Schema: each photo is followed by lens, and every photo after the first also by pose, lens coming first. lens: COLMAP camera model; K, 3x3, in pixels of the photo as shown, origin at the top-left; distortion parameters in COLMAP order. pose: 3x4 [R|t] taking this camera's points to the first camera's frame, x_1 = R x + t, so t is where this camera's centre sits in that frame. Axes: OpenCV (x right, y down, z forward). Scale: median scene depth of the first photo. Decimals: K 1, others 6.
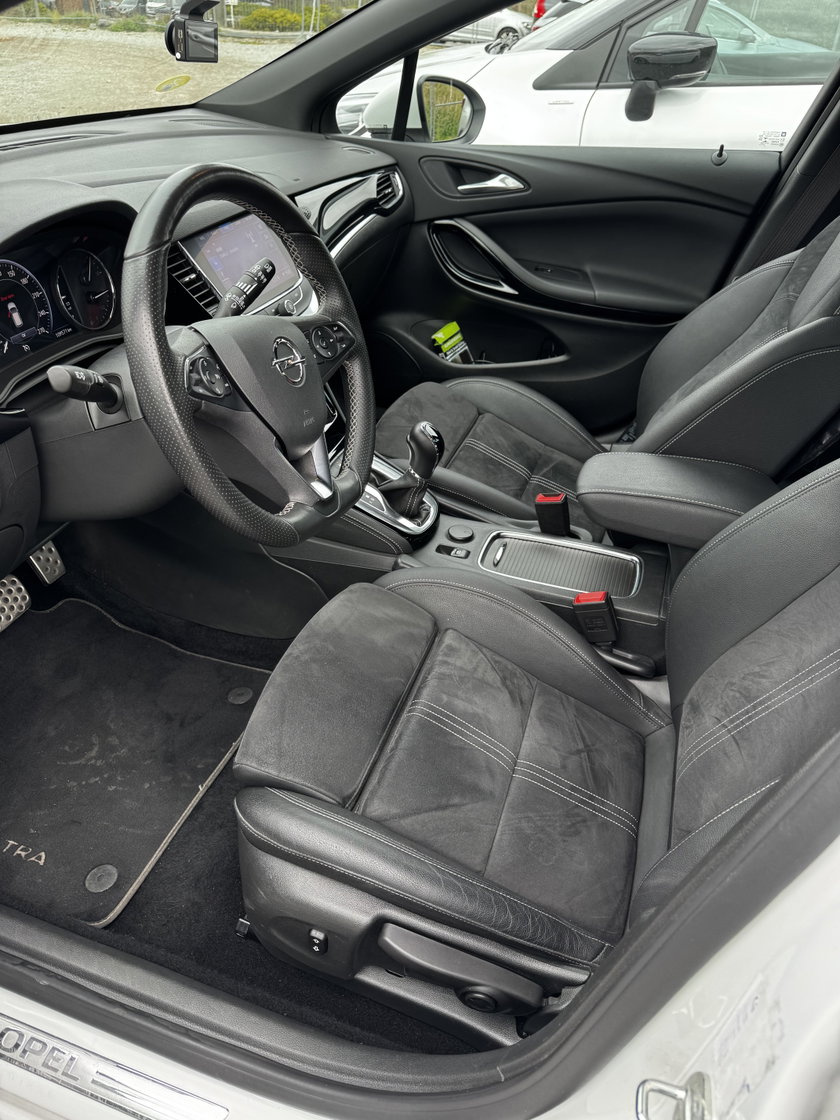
lens RADIAL K [[872.2, 0, 420.0], [0, 872.2, 560.0], [0, 0, 1]] dist [-0.005939, -0.001789]
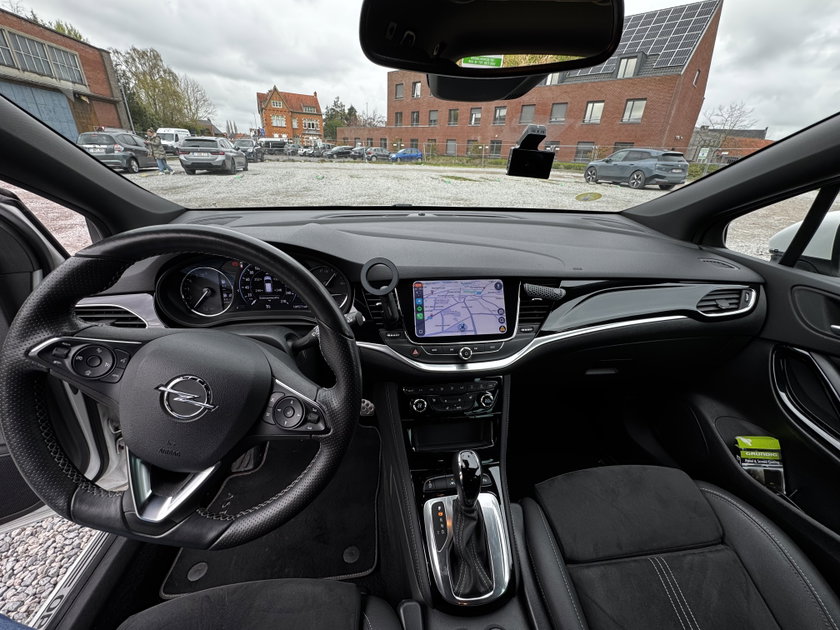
lens RADIAL K [[327.1, 0, 420.0], [0, 327.1, 315.0], [0, 0, 1]] dist [0.001223, 0.000190]
pose [[0.444666, 0.363990, -0.818403, 0.124483], [-0.509682, 0.854178, 0.102974, -0.248808], [0.736544, 0.371336, 0.565343, 0.480034]]
